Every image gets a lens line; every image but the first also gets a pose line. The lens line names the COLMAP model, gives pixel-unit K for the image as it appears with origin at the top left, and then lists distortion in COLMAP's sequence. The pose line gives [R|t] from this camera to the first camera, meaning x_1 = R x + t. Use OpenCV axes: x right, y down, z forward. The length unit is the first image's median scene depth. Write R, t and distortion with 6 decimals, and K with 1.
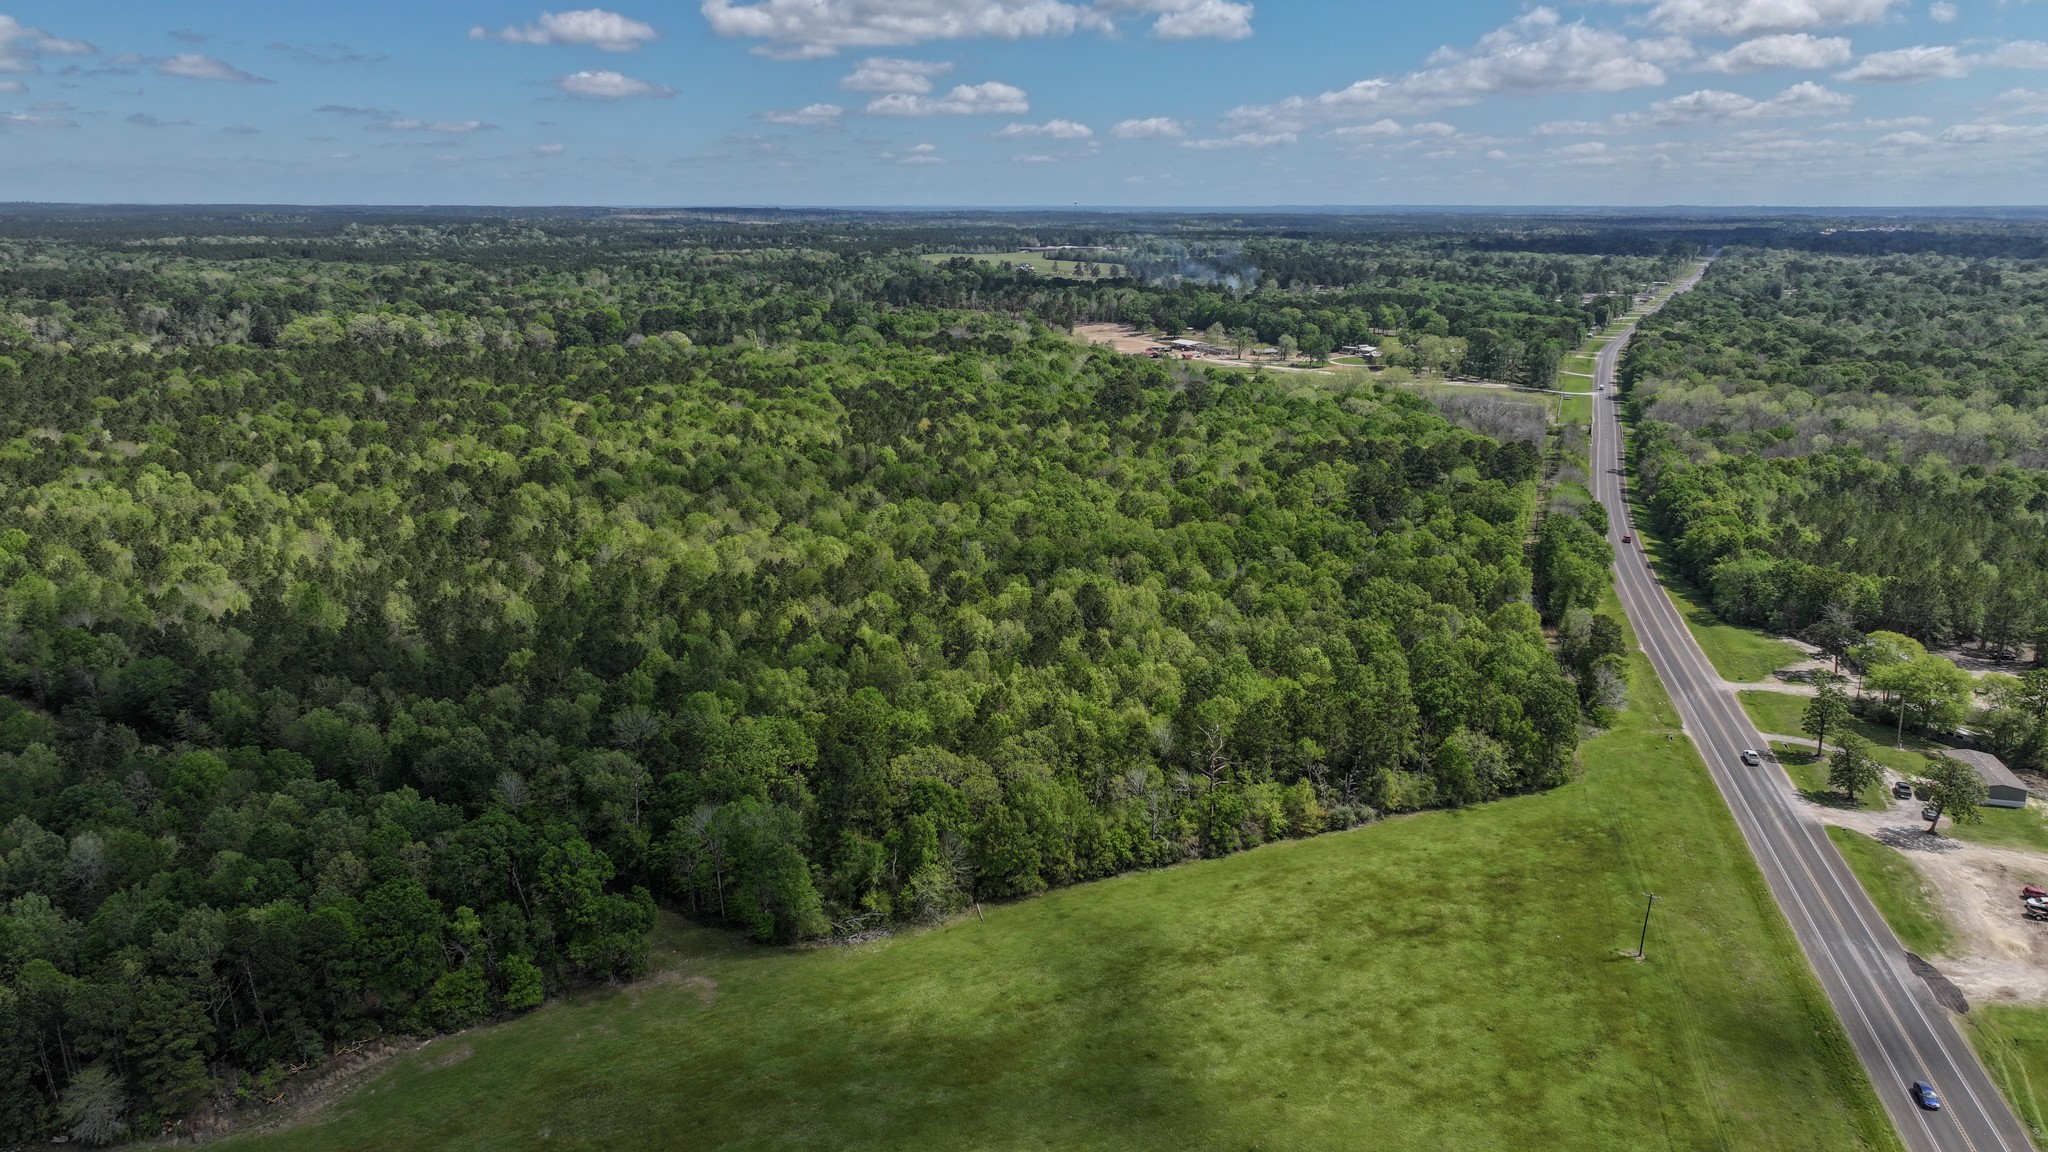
lens RADIAL K [[1432.5, 0, 1021.4], [0, 1432.5, 565.6], [0, 0, 1]] dist [0.002543, 0.003396]
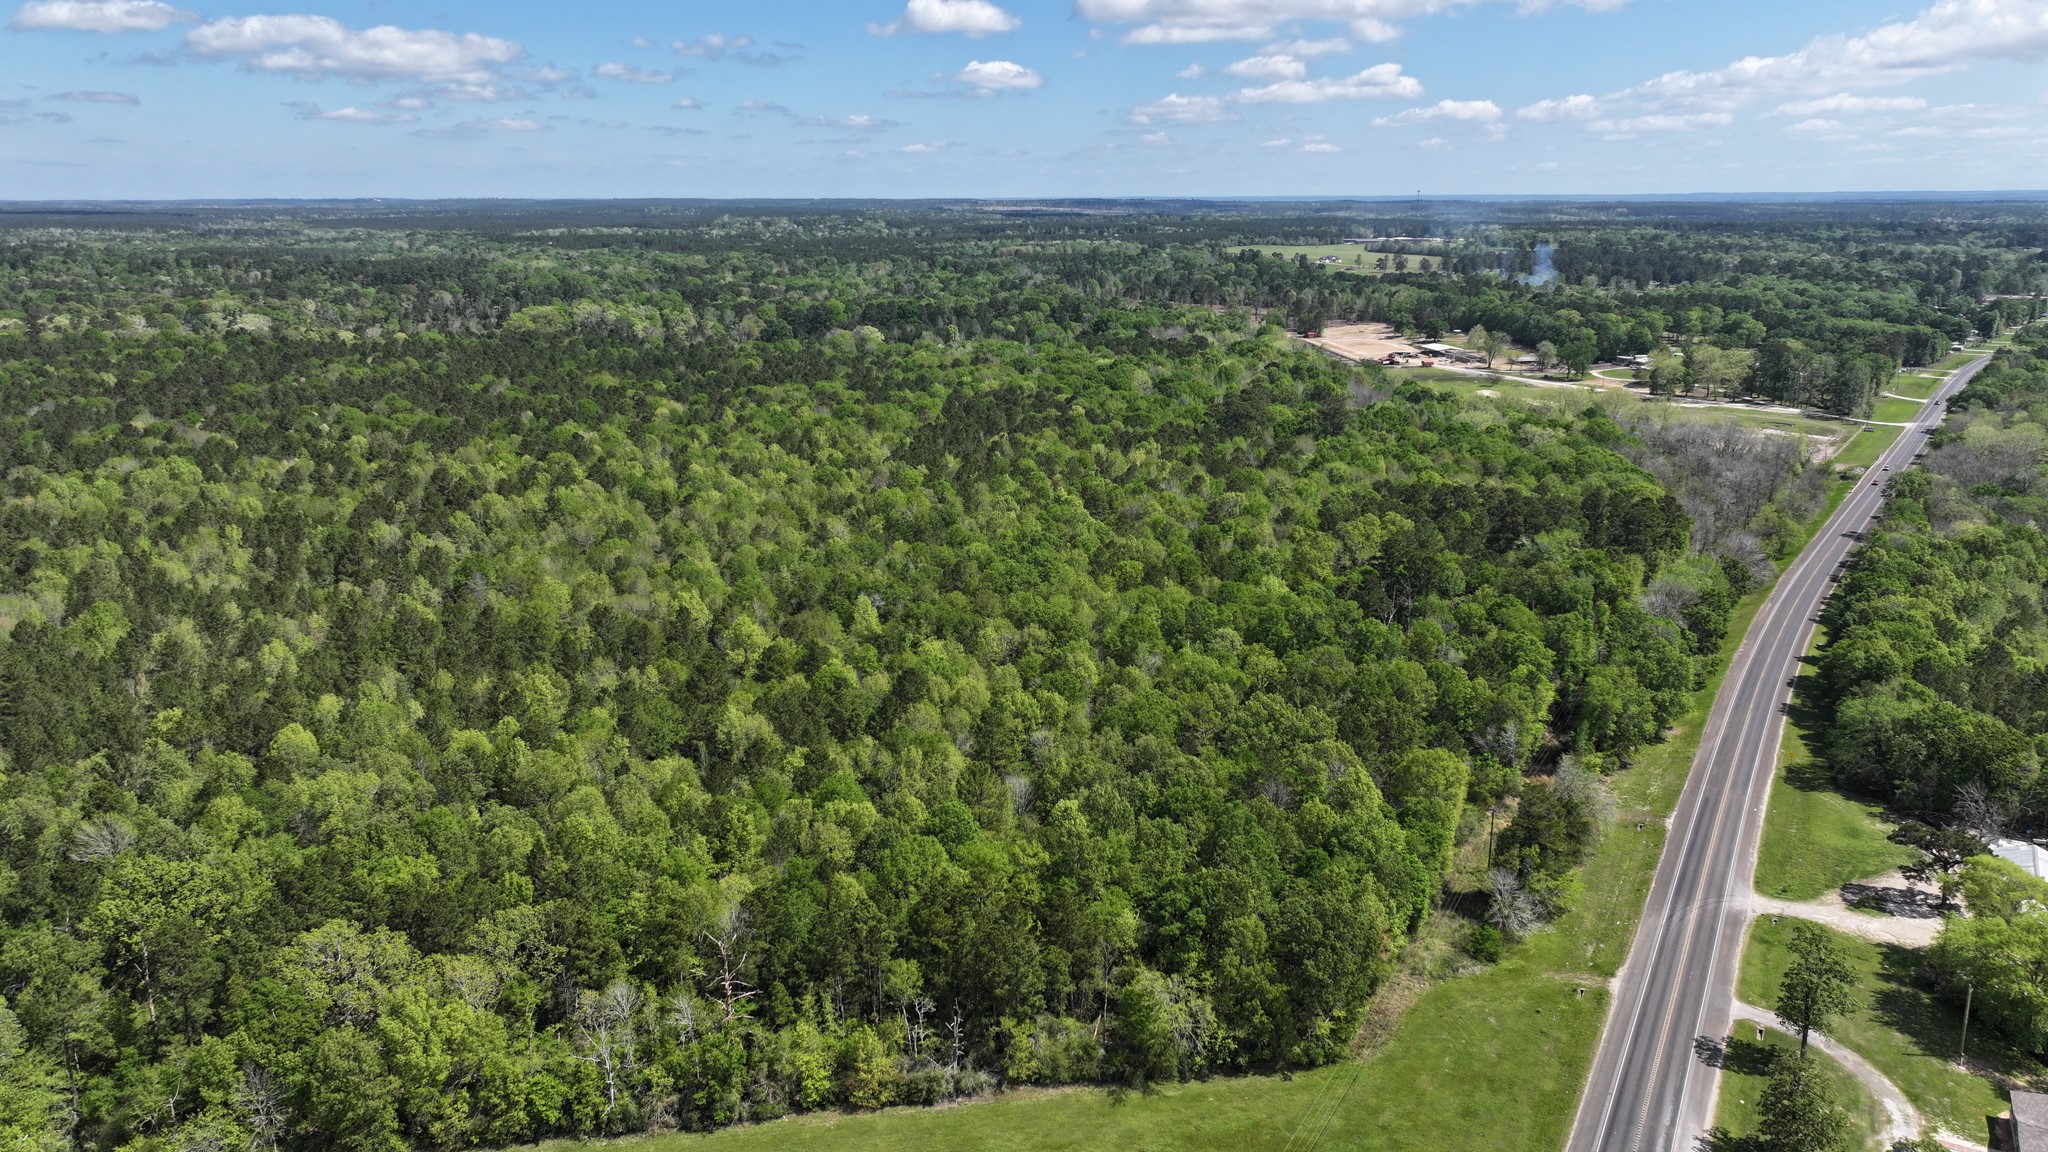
lens RADIAL K [[1423.7, 0, 1024.0], [0, 1423.7, 576.0], [0, 0, 1]] dist [0.005904, 0.002877]
pose [[0.966766, 0.060490, -0.248405, 0.248270], [-0.056921, 0.998147, 0.021531, -0.048986], [0.249247, -0.006676, 0.968417, 0.210626]]
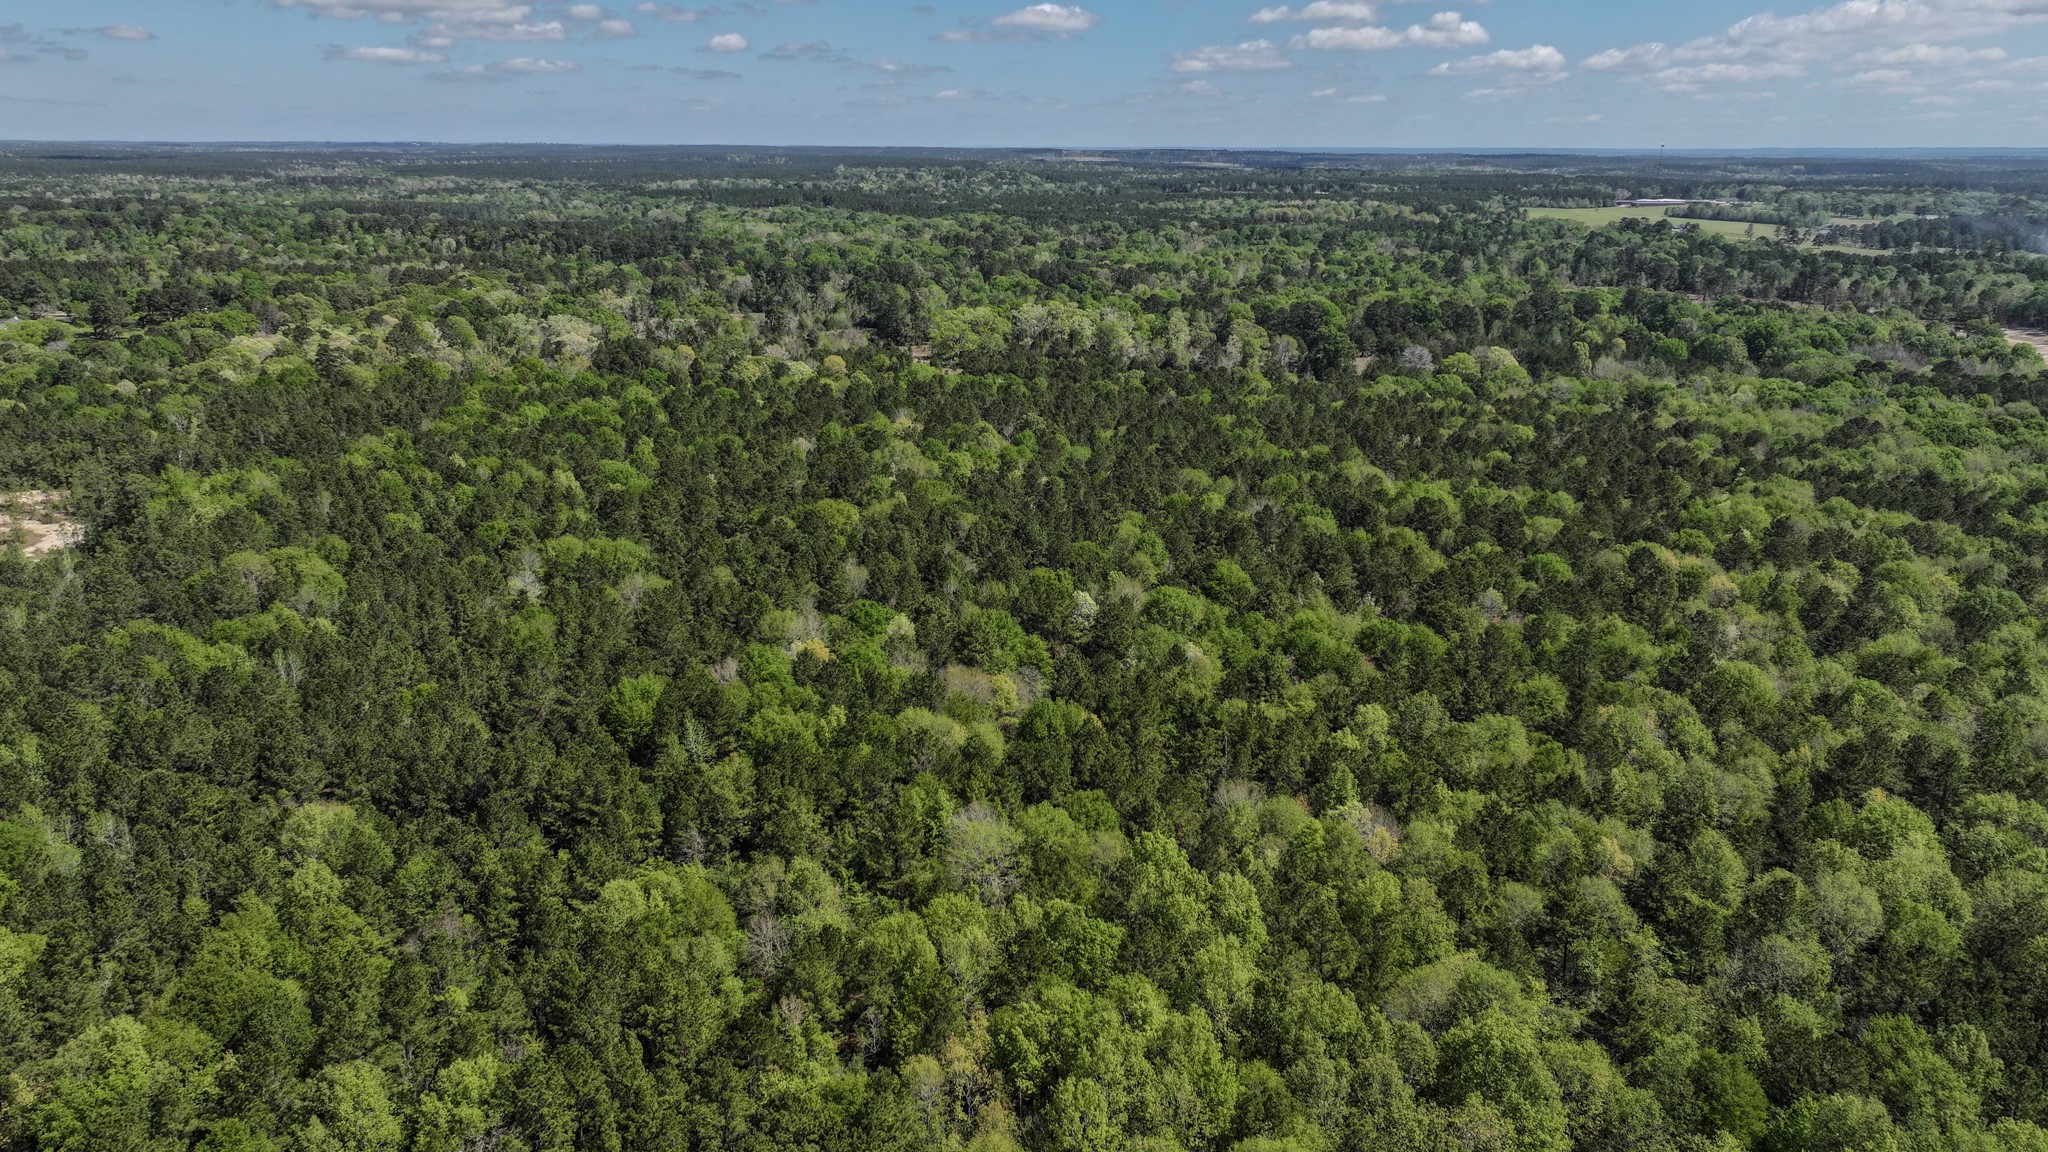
lens RADIAL K [[1423.7, 0, 1024.0], [0, 1423.7, 576.0], [0, 0, 1]] dist [0.005904, 0.002877]
pose [[0.963244, 0.079564, -0.256576, -0.620896], [-0.067537, 0.996179, 0.055365, -0.182456], [0.260000, -0.036002, 0.964937, 0.705003]]
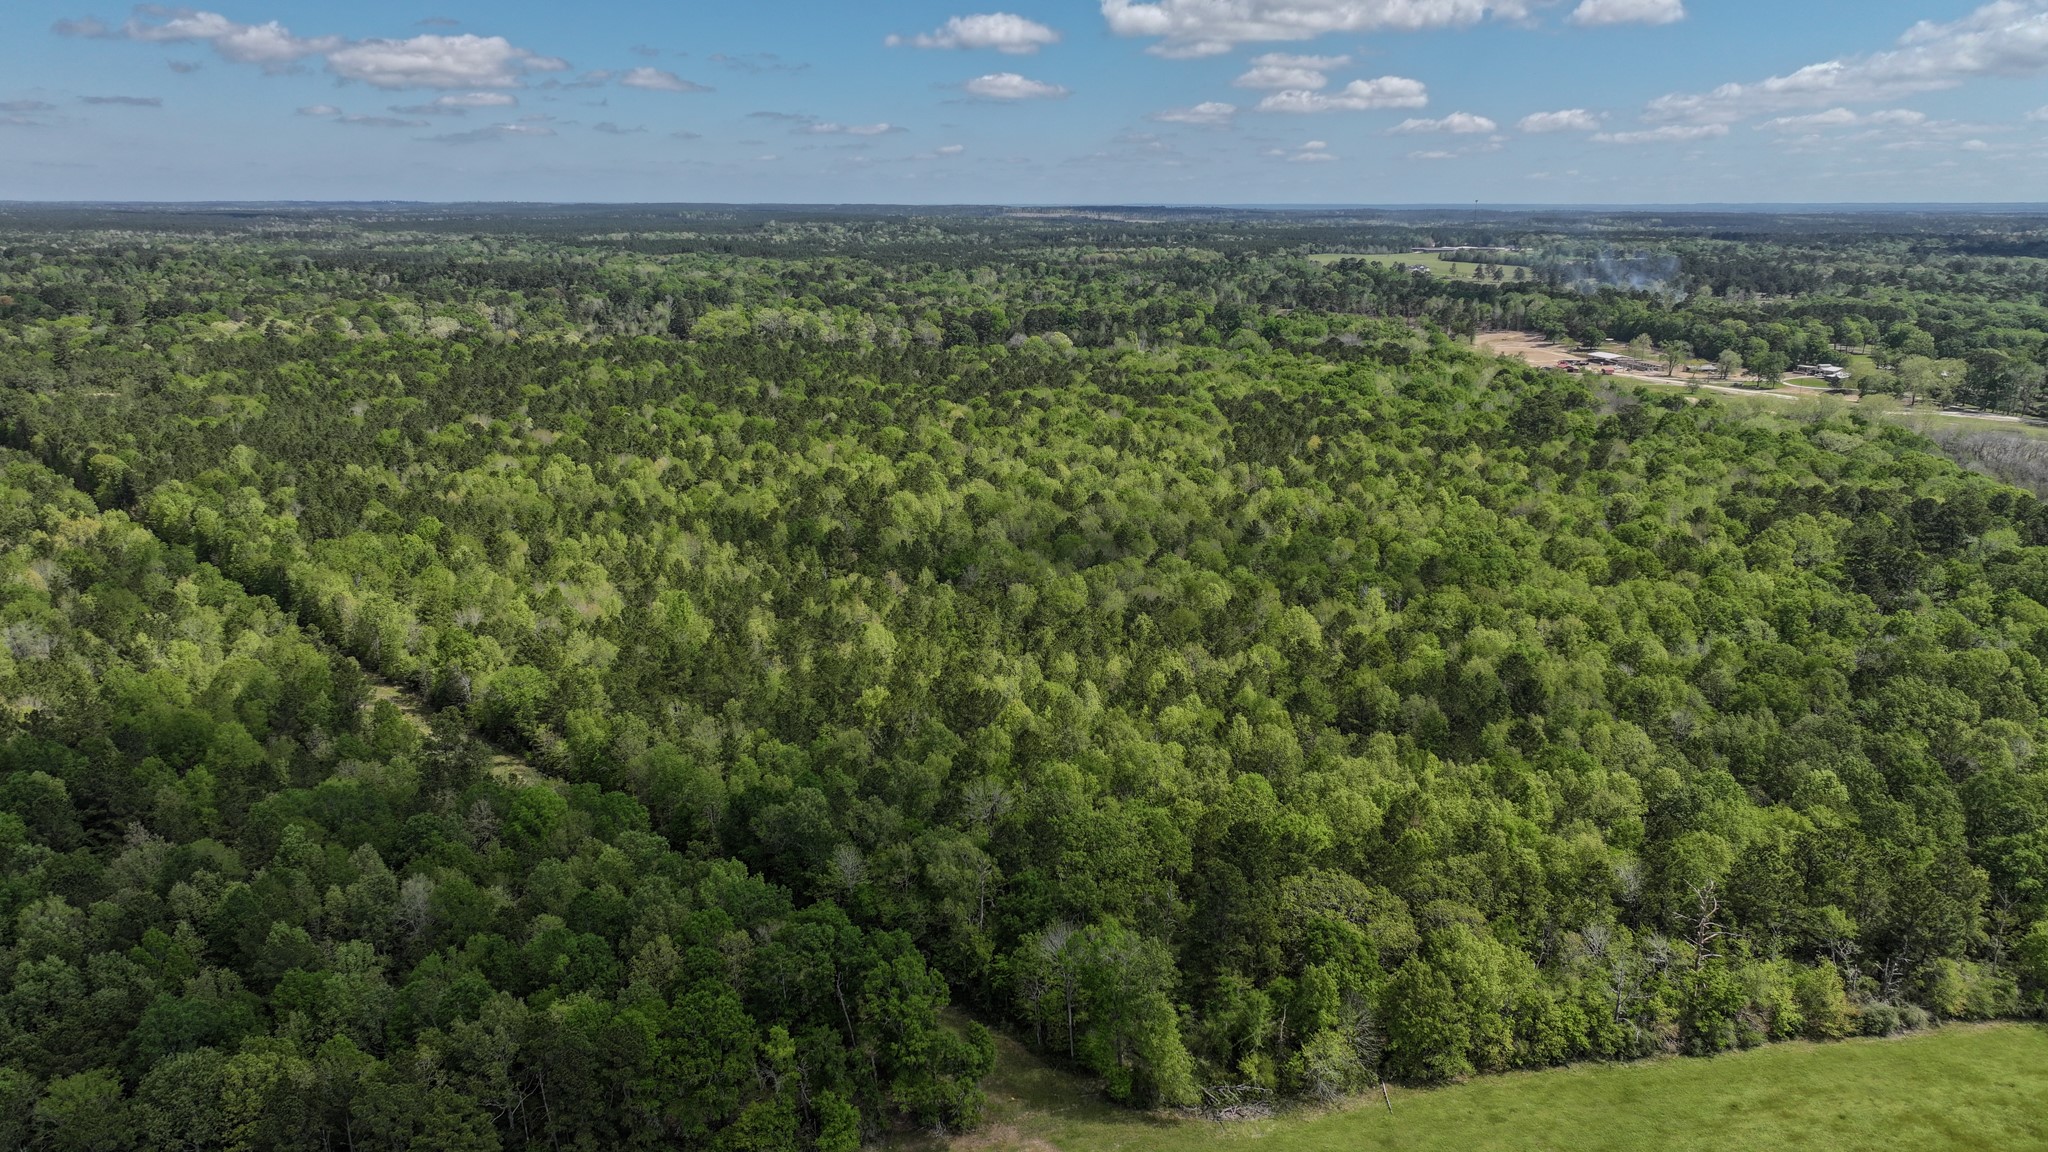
lens RADIAL K [[1423.5, 0, 1024.0], [0, 1423.5, 576.0], [0, 0, 1]] dist [0.005495, 0.005504]
pose [[0.967024, 0.064389, -0.246412, -0.024444], [-0.062075, 0.997924, 0.017155, -0.024576], [0.247005, -0.001293, 0.969013, 0.094806]]
